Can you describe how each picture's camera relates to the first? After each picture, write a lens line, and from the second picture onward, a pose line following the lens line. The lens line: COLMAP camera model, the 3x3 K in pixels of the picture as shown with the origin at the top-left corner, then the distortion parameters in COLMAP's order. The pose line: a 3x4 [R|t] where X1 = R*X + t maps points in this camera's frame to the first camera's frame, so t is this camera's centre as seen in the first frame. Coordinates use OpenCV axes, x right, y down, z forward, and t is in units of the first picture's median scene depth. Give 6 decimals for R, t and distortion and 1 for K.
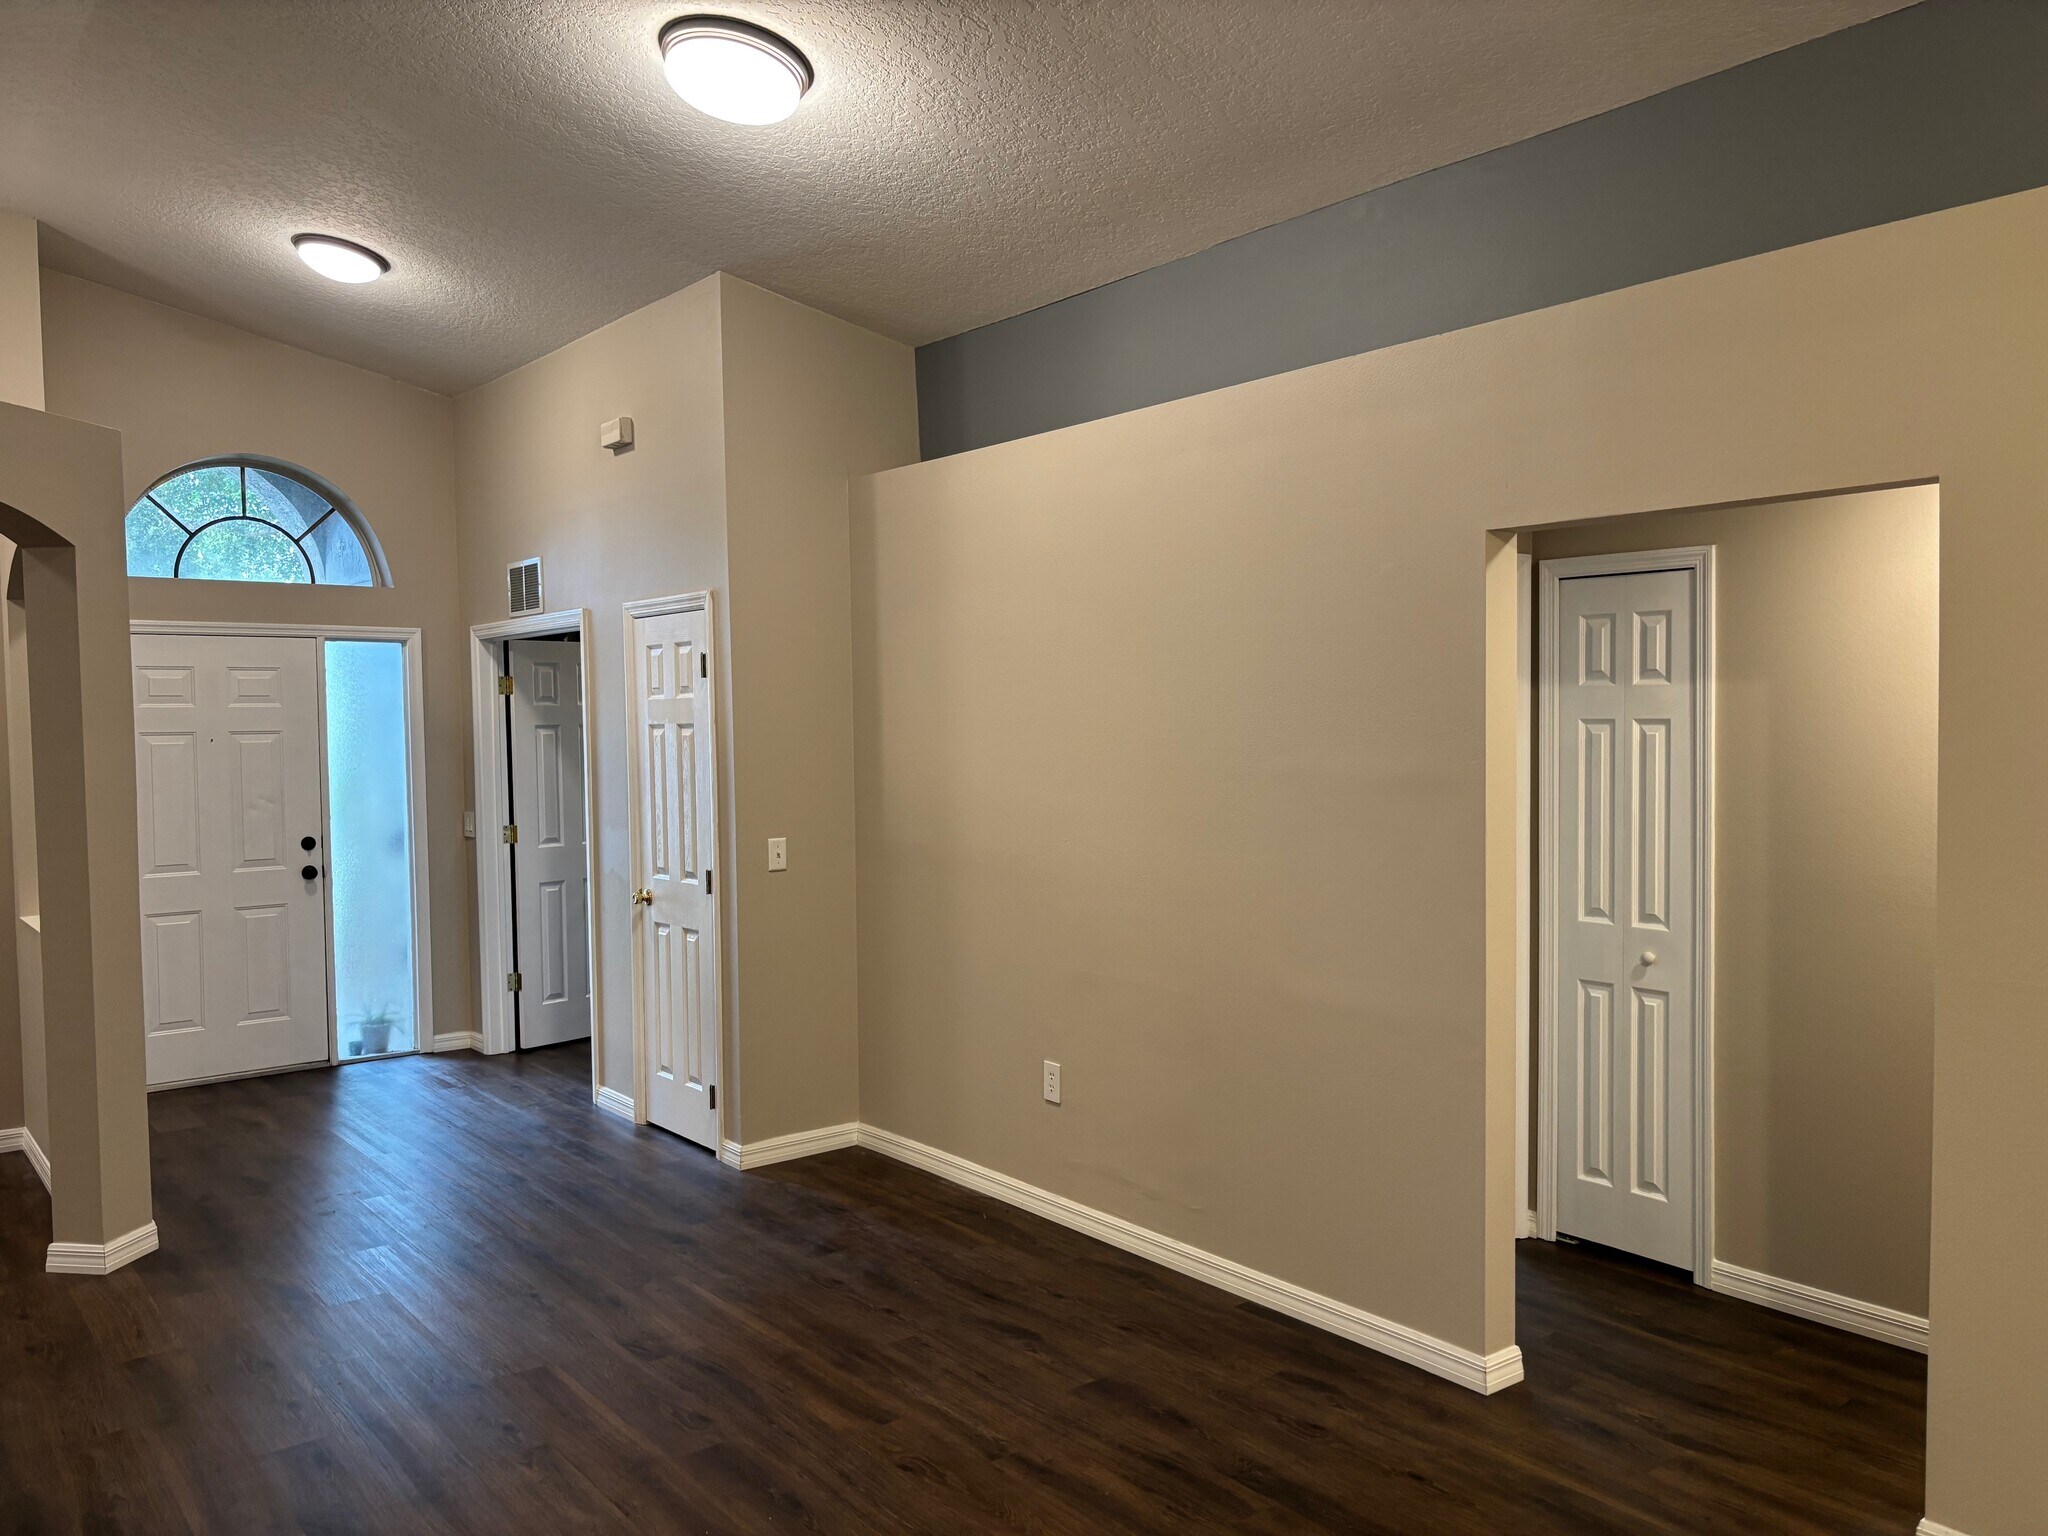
lens RADIAL K [[1562.3, 0, 1019.0], [0, 1562.3, 774.0], [0, 0, 1]] dist [0.045760, -0.040774]
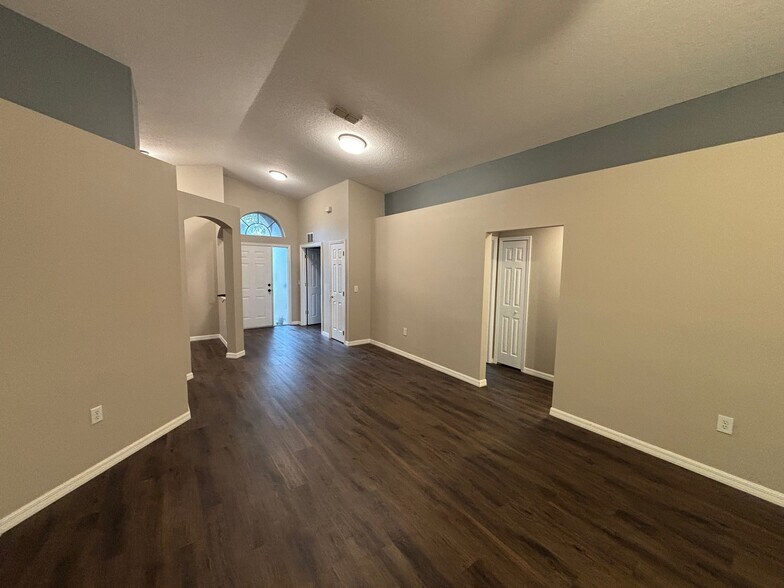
lens RADIAL K [[315.0, 0, 392.1], [0, 315.0, 291.7], [0, 0, 1]] dist [0.004012, -0.001749]
pose [[0.998675, 0.032357, -0.040022, 0.015424], [-0.030543, 0.998513, 0.045147, 0.010175], [0.041423, -0.043865, 0.998178, -0.094591]]
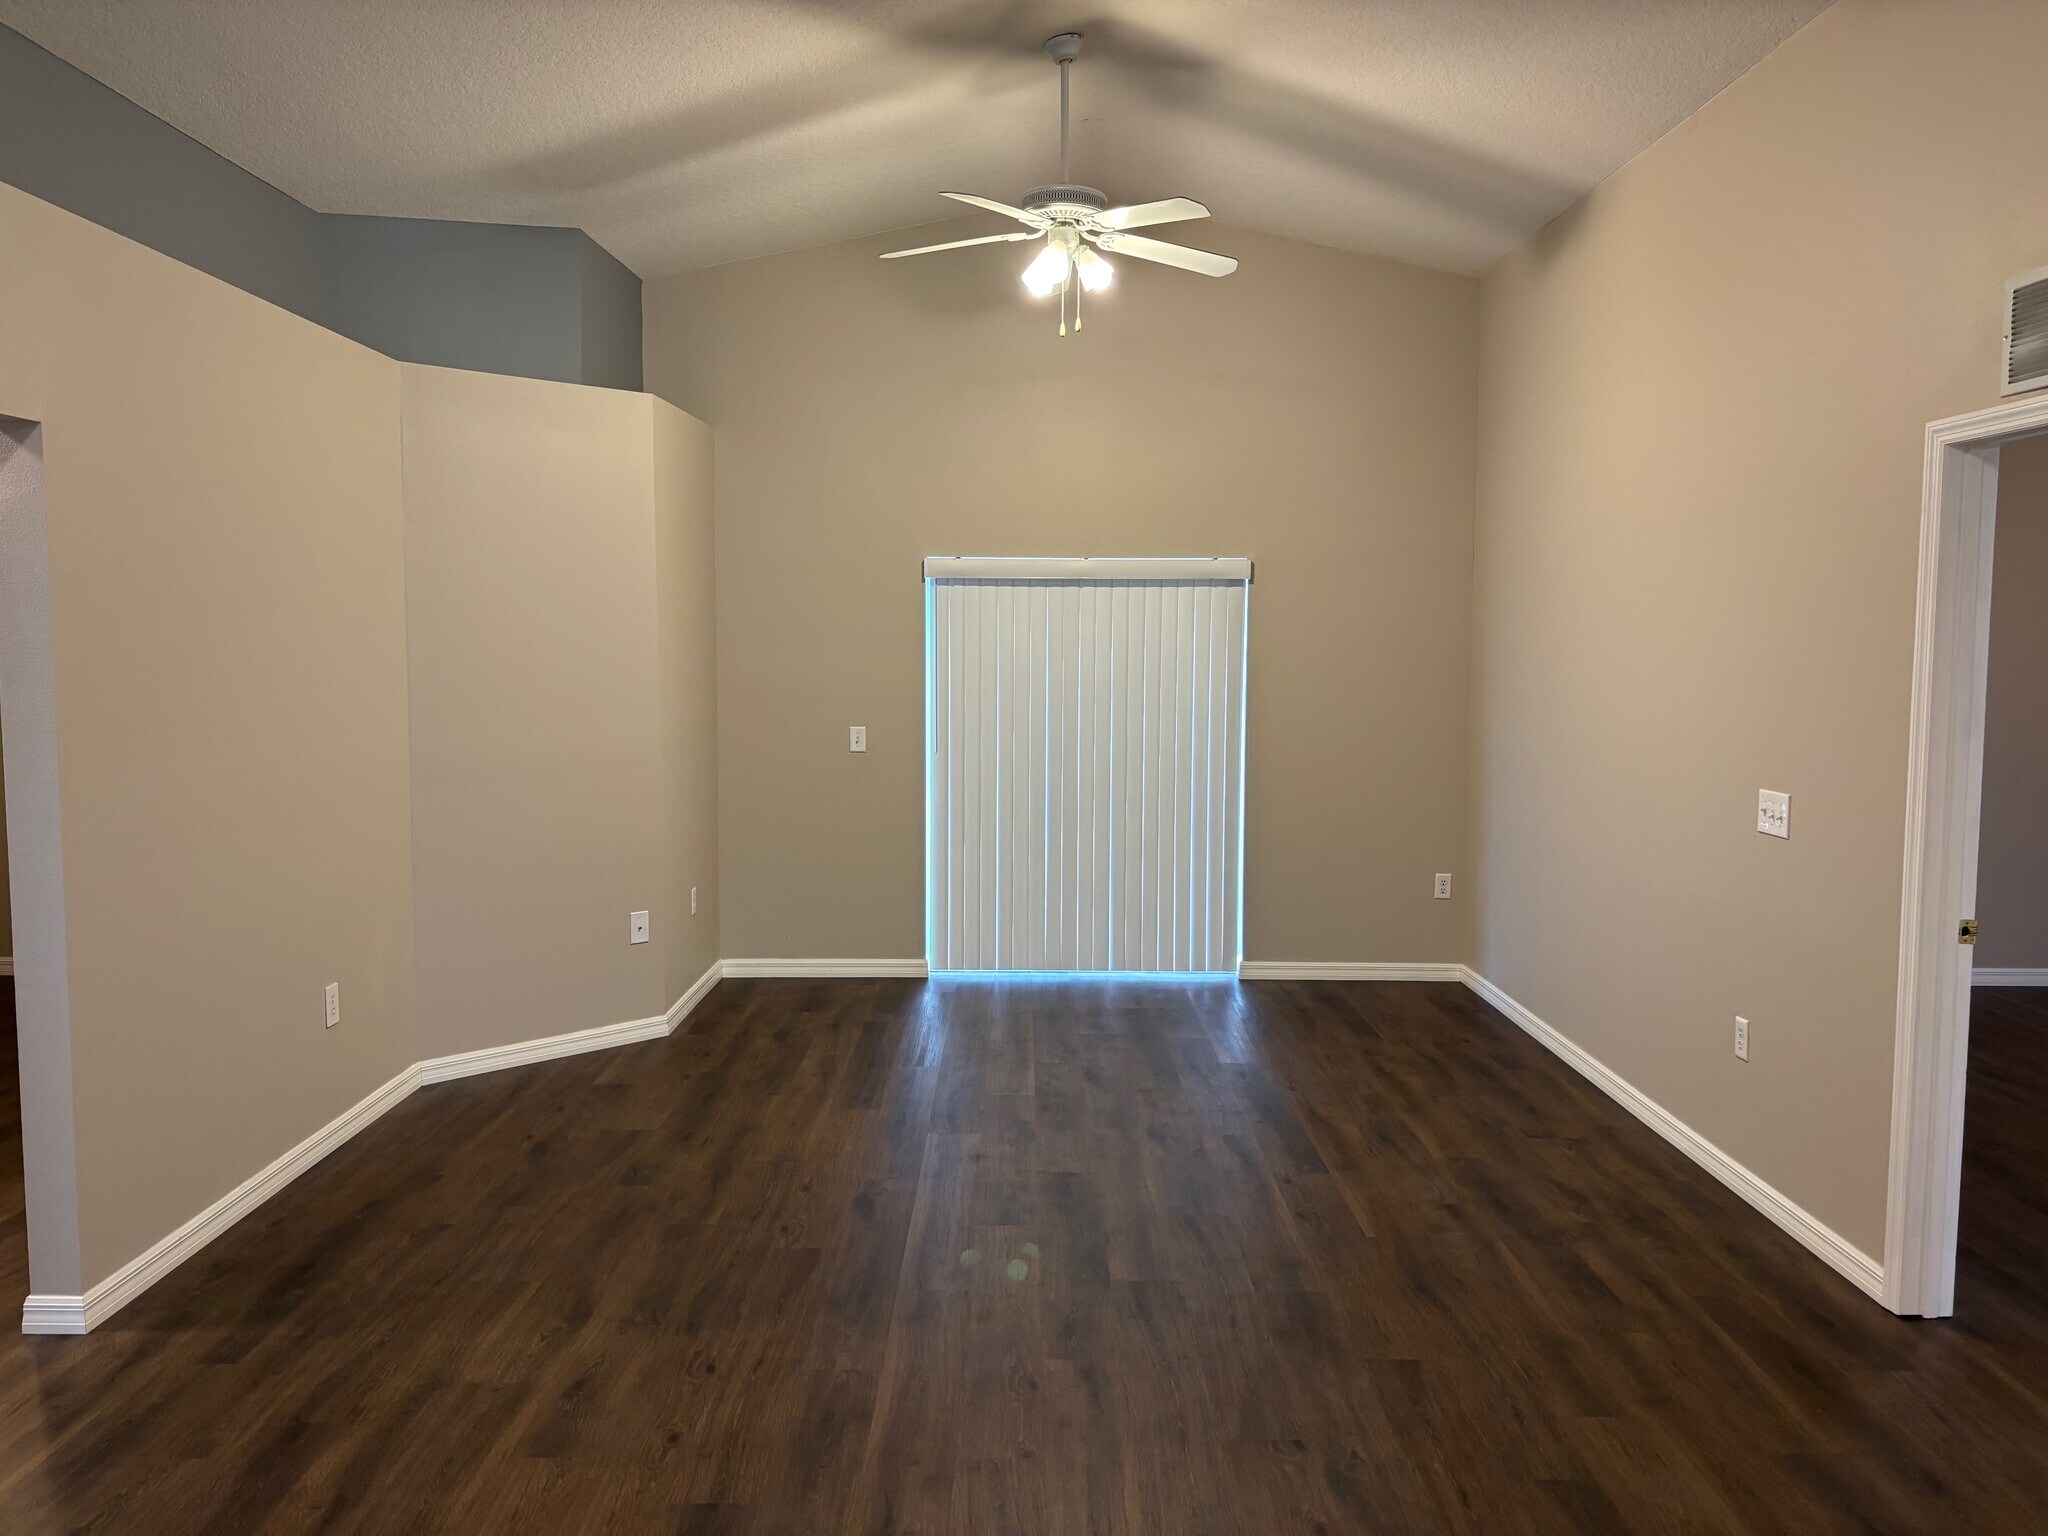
lens RADIAL K [[1562.3, 0, 1030.8], [0, 1562.3, 762.8], [0, 0, 1]] dist [0.045760, -0.040774]
pose [[-0.783912, -0.041602, 0.619477, -0.445297], [0.030828, 0.993914, 0.105759, -0.022620], [-0.620107, 0.102002, -0.777858, 0.895827]]
